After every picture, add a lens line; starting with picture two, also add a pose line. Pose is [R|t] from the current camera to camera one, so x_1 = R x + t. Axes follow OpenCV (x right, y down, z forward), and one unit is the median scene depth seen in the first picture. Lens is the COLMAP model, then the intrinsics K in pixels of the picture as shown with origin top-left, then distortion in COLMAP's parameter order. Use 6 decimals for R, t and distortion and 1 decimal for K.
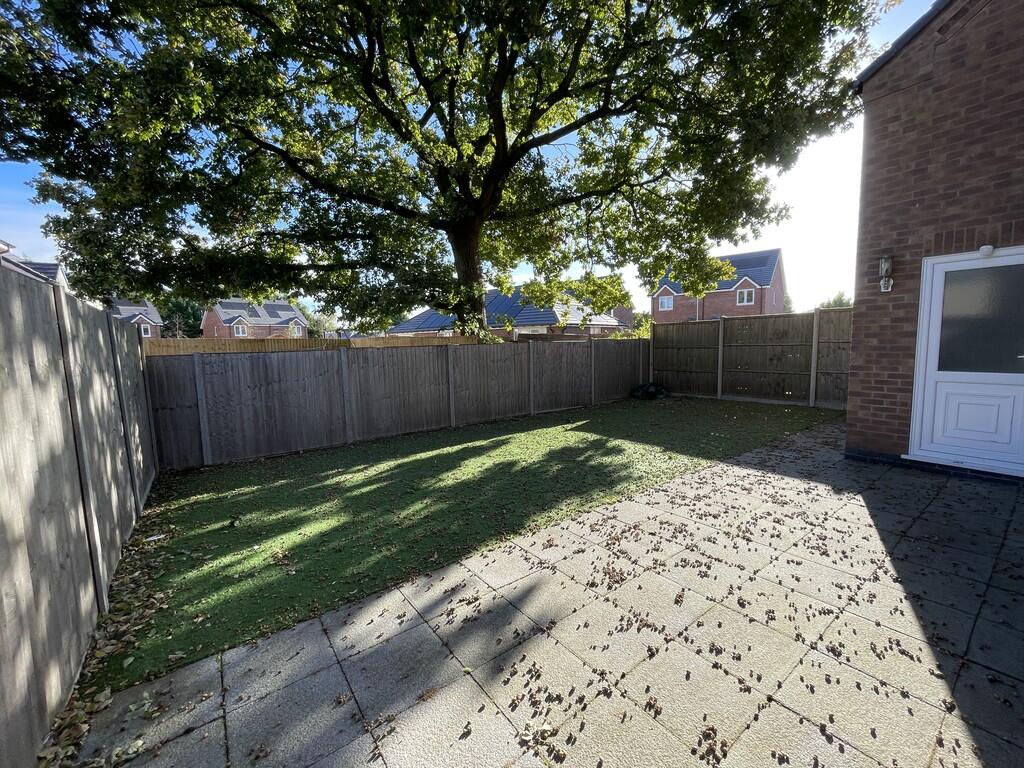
lens RADIAL K [[416.3, 0, 512.7], [0, 416.3, 383.3], [0, 0, 1]] dist [-0.002272, -0.000185]
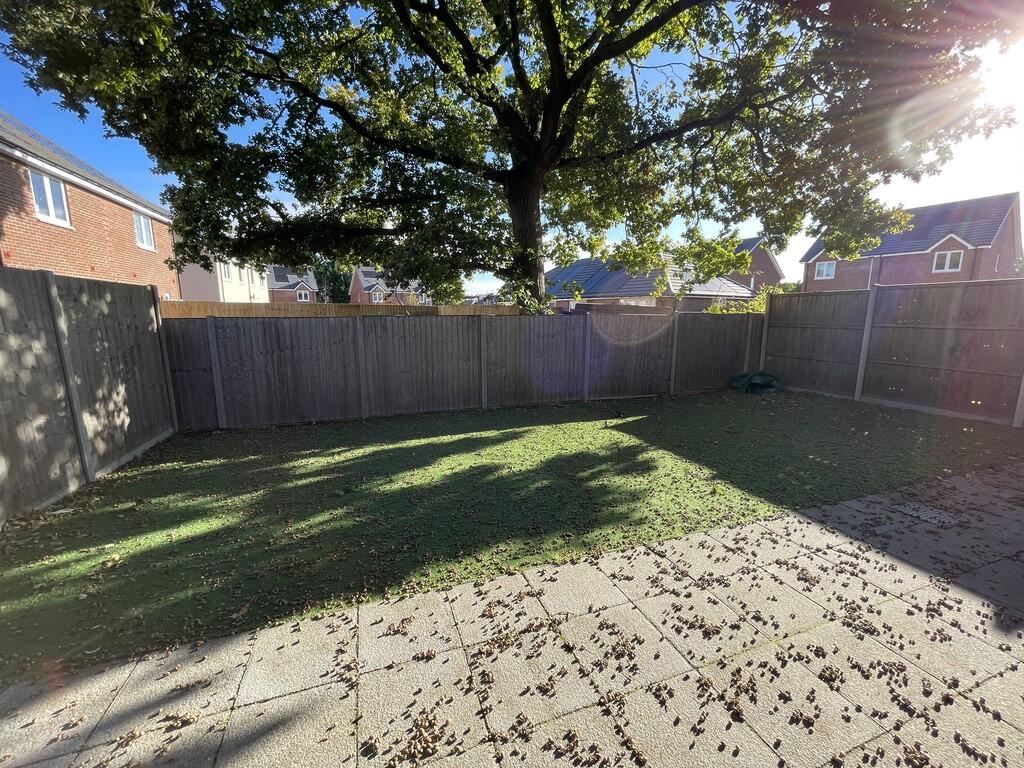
lens RADIAL K [[416.3, 0, 512.6], [0, 416.3, 383.4], [0, 0, 1]] dist [-0.002272, -0.000185]
pose [[0.955590, 0.073652, -0.285346, 0.214437], [-0.053369, 0.995506, 0.078226, -0.027963], [0.289825, -0.059523, 0.955227, 0.234011]]
